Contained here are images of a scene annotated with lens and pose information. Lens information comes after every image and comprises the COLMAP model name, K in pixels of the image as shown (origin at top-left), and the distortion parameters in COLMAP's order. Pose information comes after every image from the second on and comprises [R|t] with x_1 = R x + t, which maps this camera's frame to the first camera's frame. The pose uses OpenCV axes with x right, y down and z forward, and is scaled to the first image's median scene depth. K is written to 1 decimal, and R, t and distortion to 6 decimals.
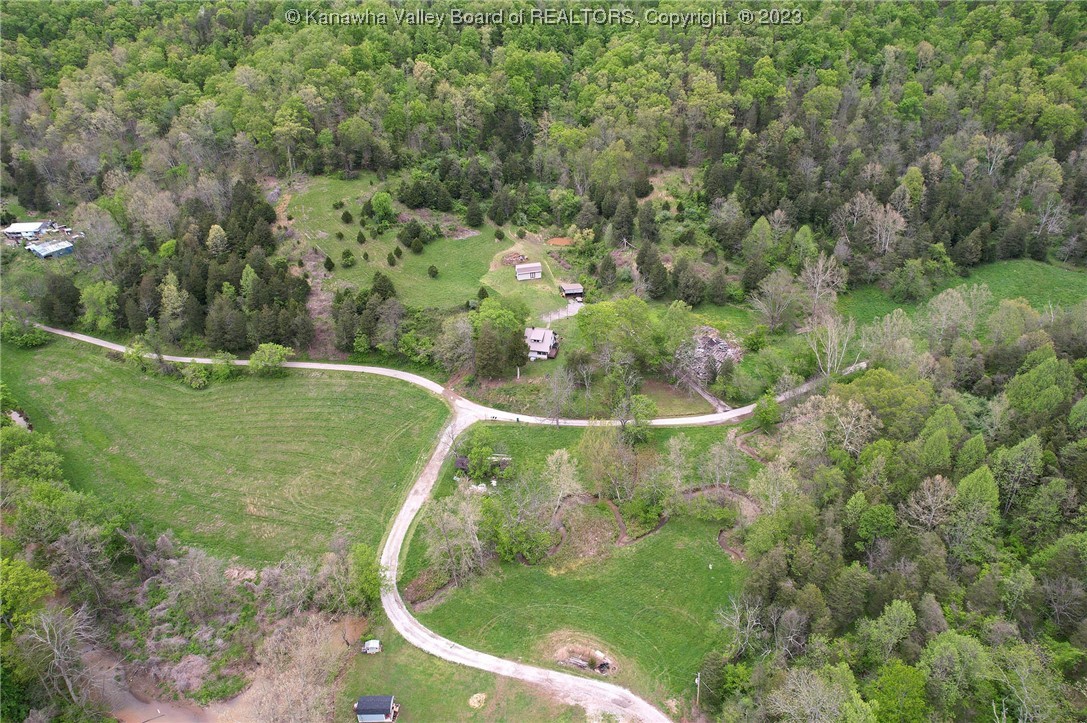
lens RADIAL K [[687.5, 0, 542.9], [0, 687.5, 361.8], [0, 0, 1]] dist [0.002277, 0.000061]
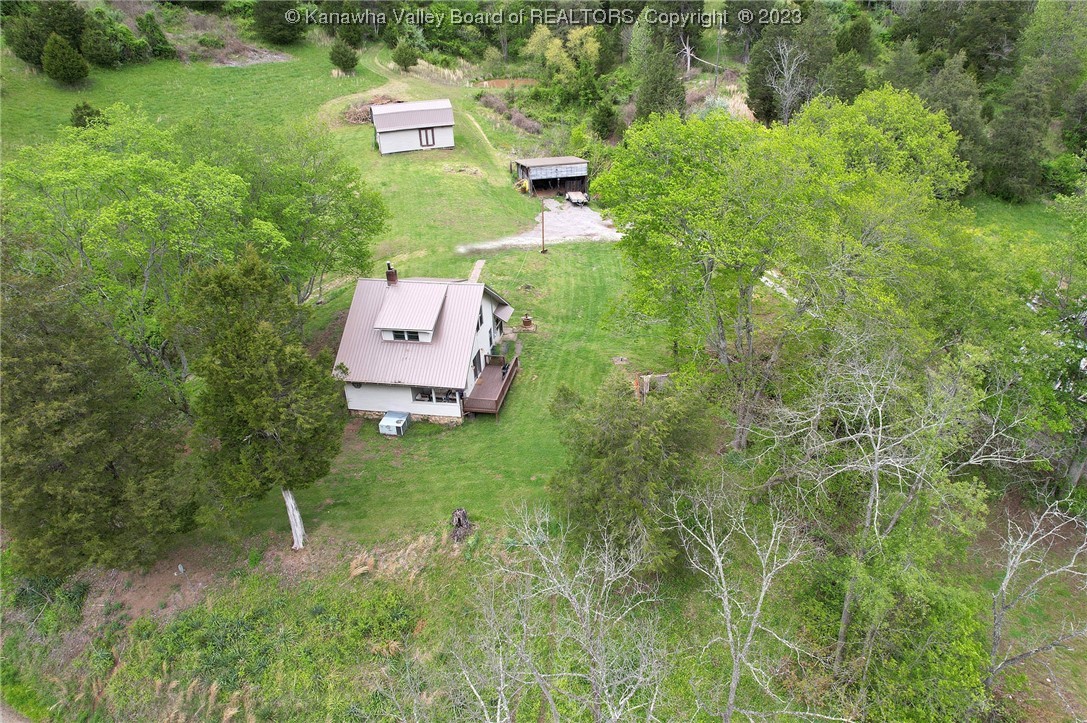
lens RADIAL K [[687.5, 0, 544.0], [0, 687.5, 362.2], [0, 0, 1]] dist [0.002277, 0.000061]
pose [[0.997274, -0.046912, 0.056946, 0.016949], [0.047088, 0.998889, -0.001749, -0.017582], [-0.056801, 0.004425, 0.998376, 0.684216]]
